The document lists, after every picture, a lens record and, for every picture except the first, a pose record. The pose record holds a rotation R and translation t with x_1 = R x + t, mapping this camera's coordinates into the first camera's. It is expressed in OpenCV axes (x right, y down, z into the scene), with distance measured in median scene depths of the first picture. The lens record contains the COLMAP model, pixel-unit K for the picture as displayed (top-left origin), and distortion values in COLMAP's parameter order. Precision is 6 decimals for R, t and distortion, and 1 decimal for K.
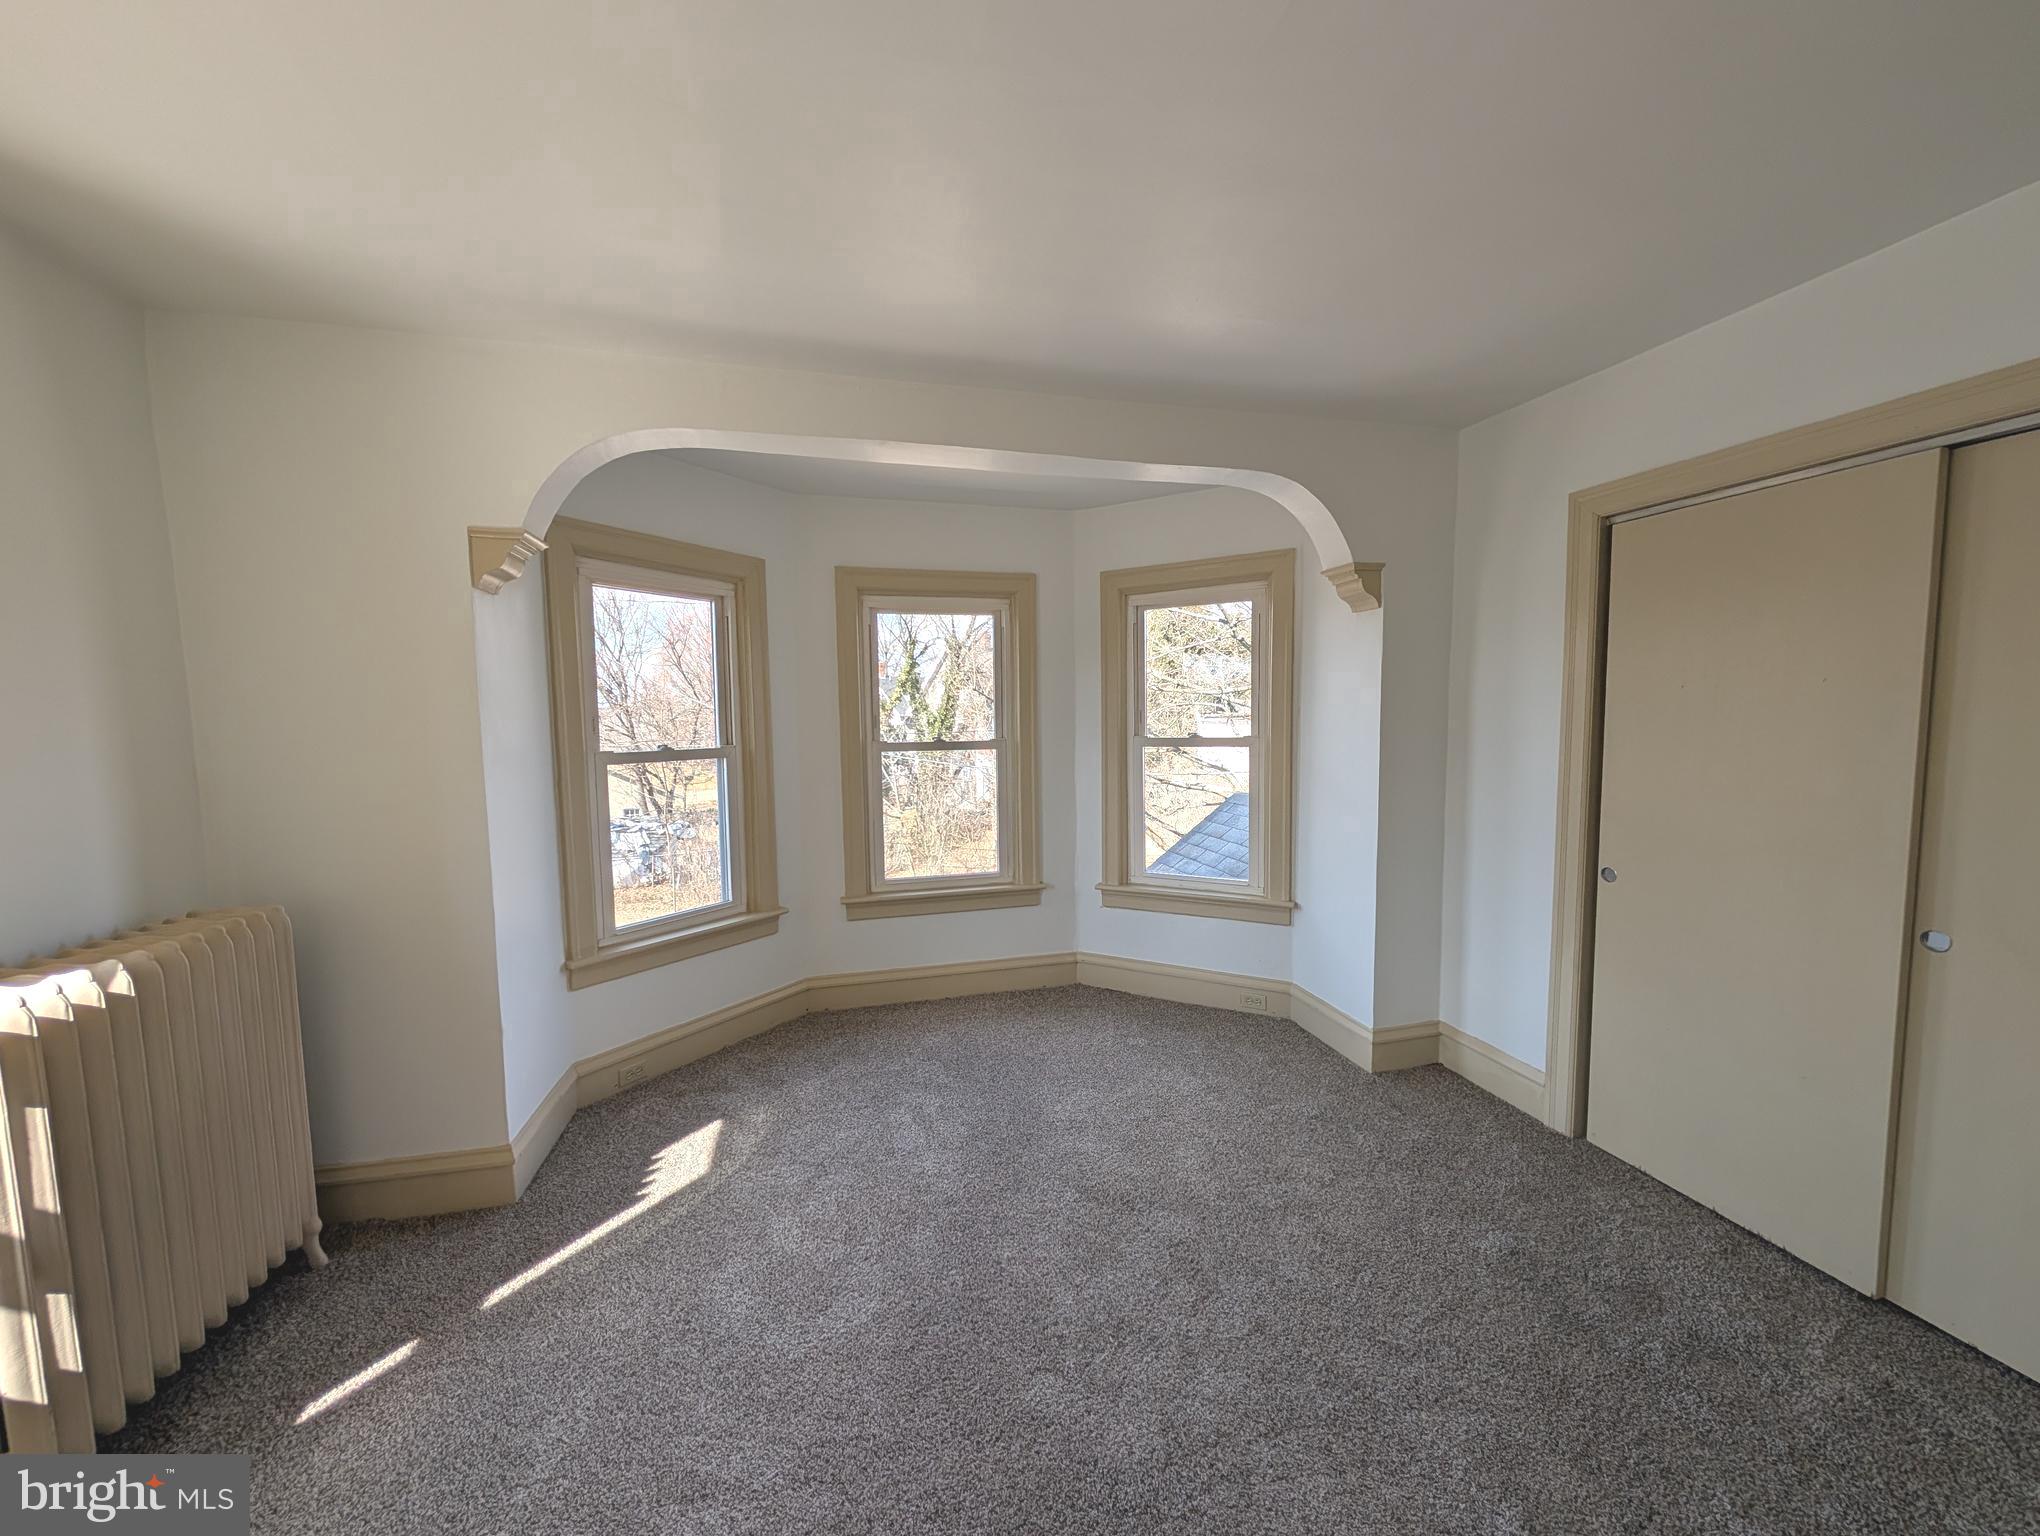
lens RADIAL K [[772.0, 0, 1020.0], [0, 772.0, 768.0], [0, 0, 1]] dist [-0.000427, -0.000154]
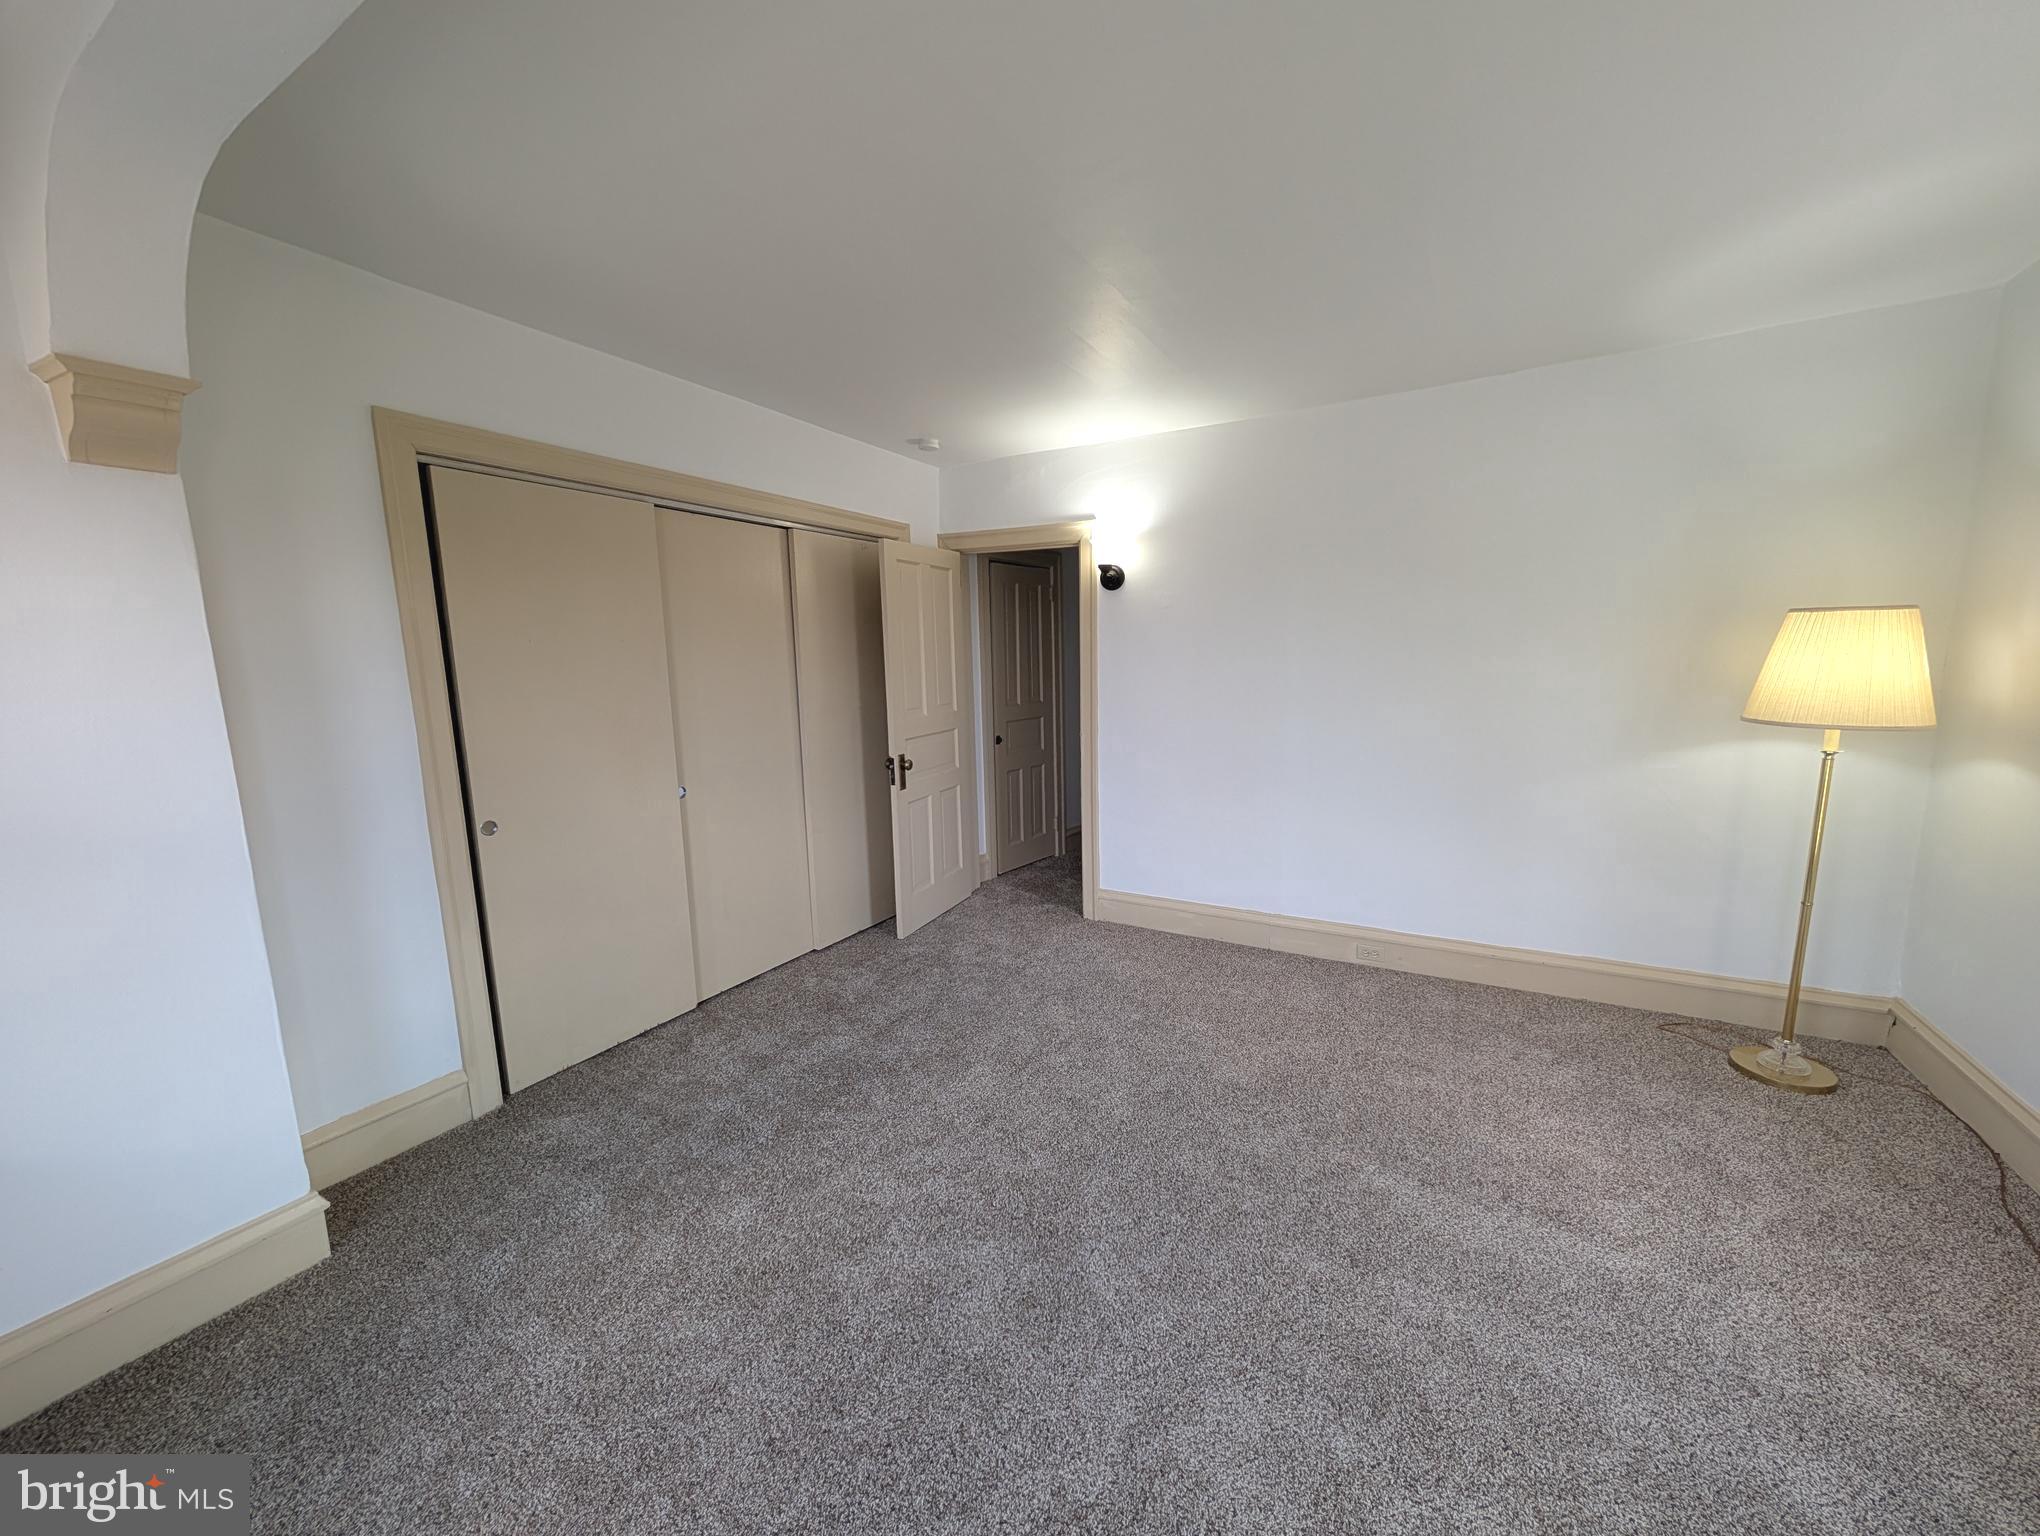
lens RADIAL K [[772.0, 0, 1020.0], [0, 772.0, 768.0], [0, 0, 1]] dist [-0.000427, -0.000154]
pose [[-0.709660, -0.074191, 0.700627, -0.418874], [0.085134, 0.978123, 0.189808, -0.068549], [-0.699381, 0.194347, -0.687819, 1.179286]]
